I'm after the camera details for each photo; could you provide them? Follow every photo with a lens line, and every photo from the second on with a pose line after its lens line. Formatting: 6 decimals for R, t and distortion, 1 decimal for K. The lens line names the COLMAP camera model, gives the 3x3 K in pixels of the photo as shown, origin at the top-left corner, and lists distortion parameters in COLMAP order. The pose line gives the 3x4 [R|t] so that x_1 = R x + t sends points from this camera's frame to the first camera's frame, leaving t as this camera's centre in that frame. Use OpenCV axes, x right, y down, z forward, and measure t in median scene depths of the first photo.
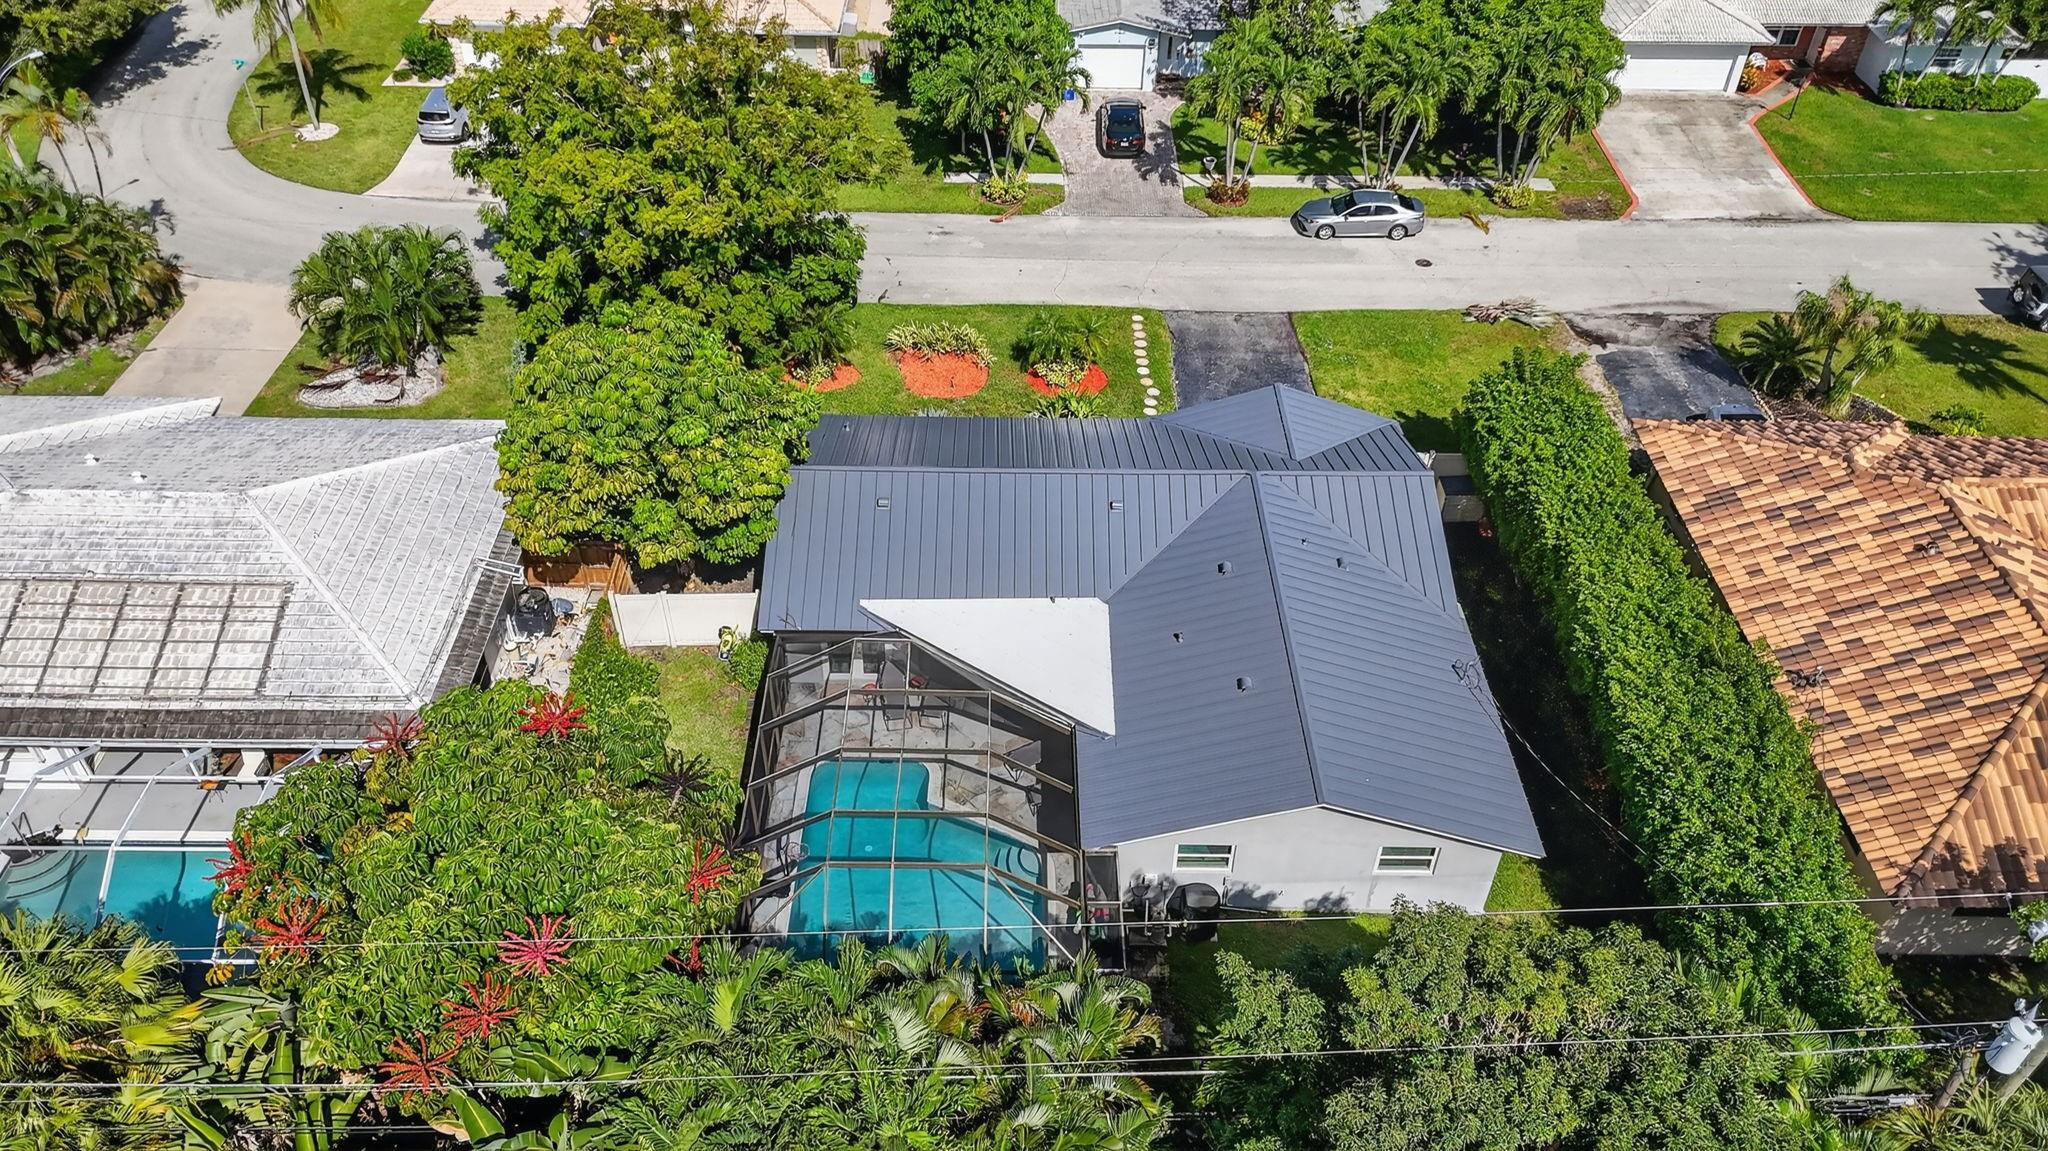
lens RADIAL K [[1491.6, 0, 1024.7], [0, 1491.6, 580.5], [0, 0, 1]] dist [0.069997, -0.067817]
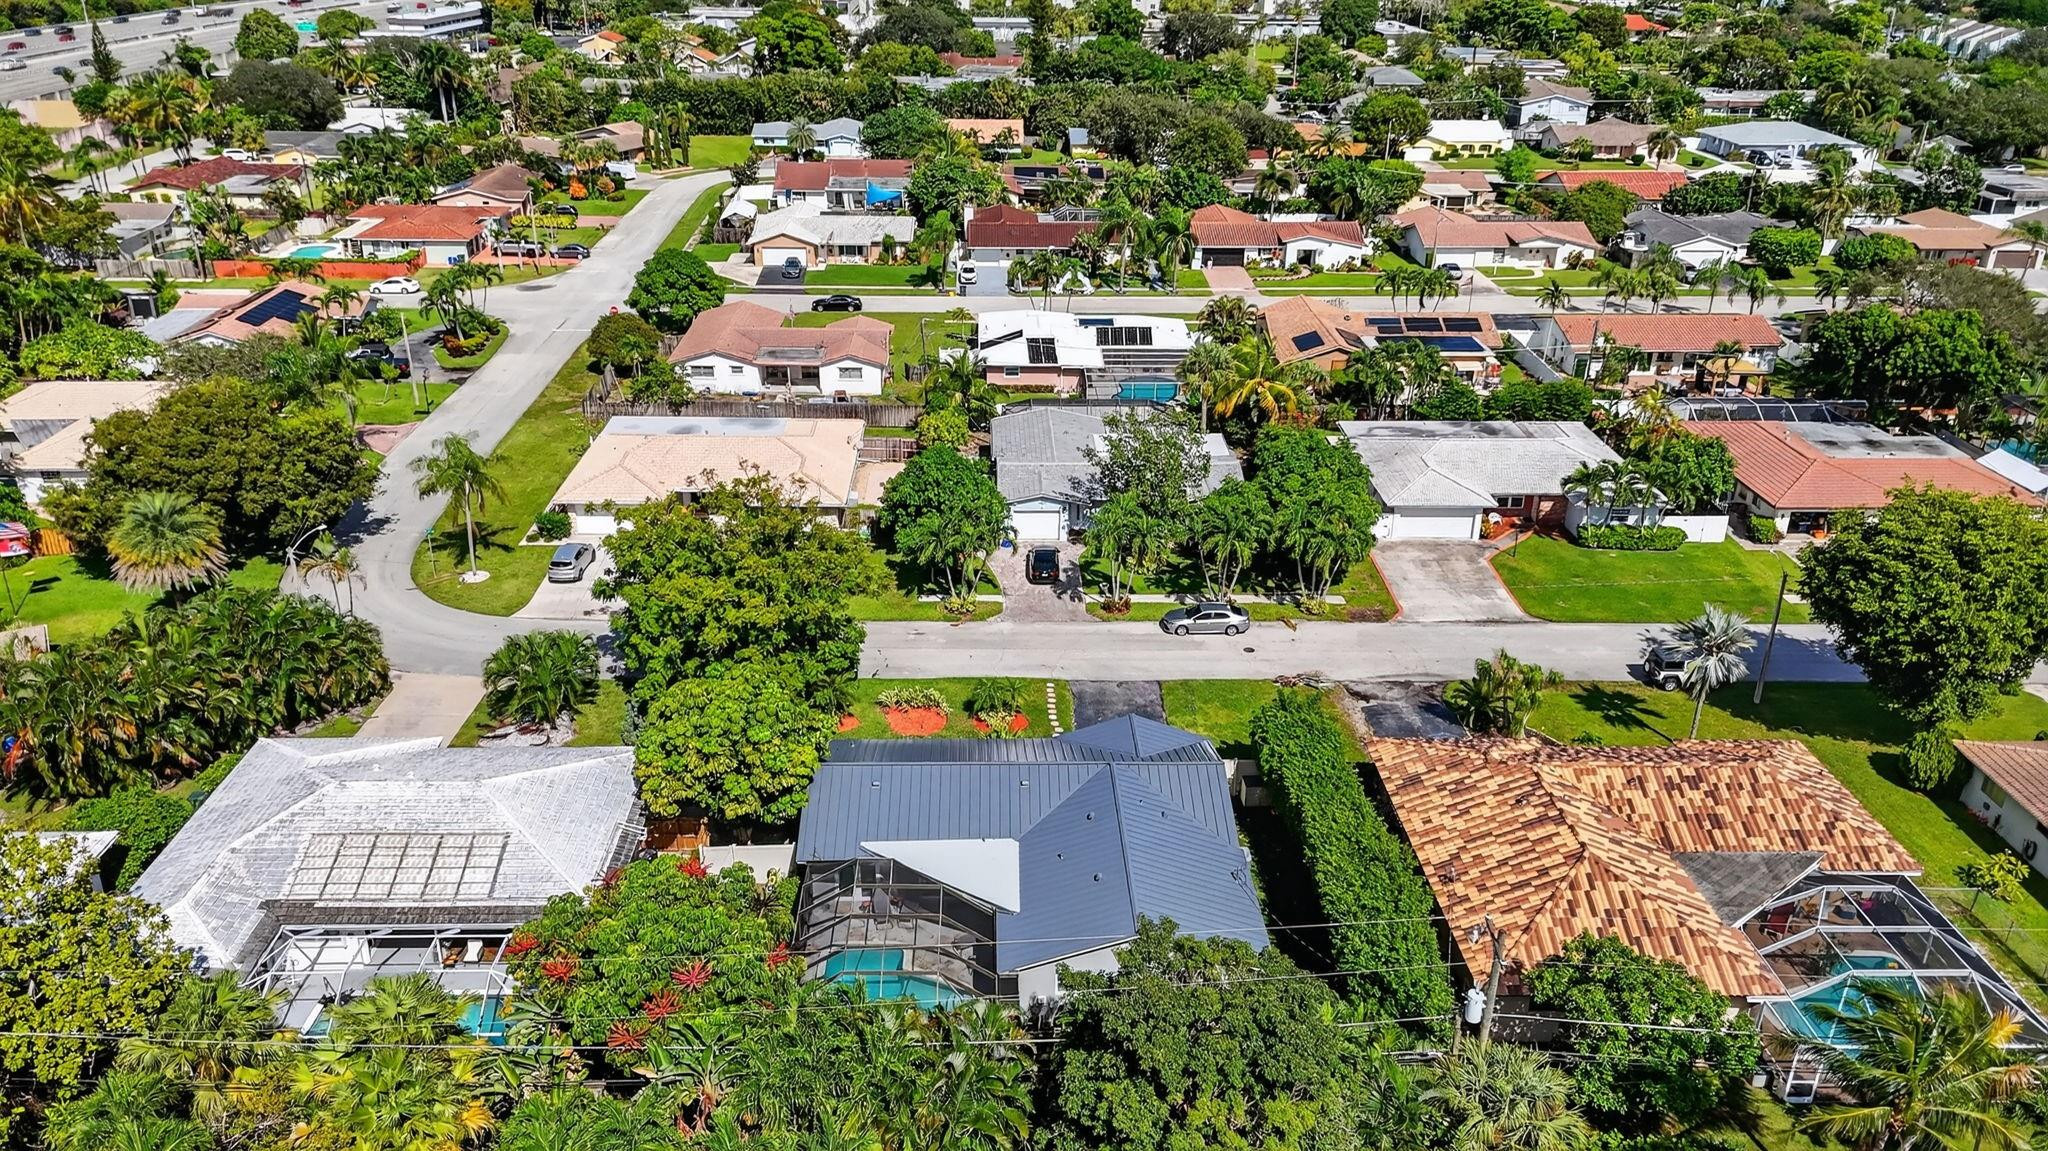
lens RADIAL K [[1491.6, 0, 1035.4], [0, 1491.6, 582.1], [0, 0, 1]] dist [0.069997, -0.067817]
pose [[0.999653, -0.012527, 0.023167, 0.032951], [0.018682, 0.957295, -0.288509, 0.169405], [-0.018564, 0.288841, 0.957197, -0.484349]]
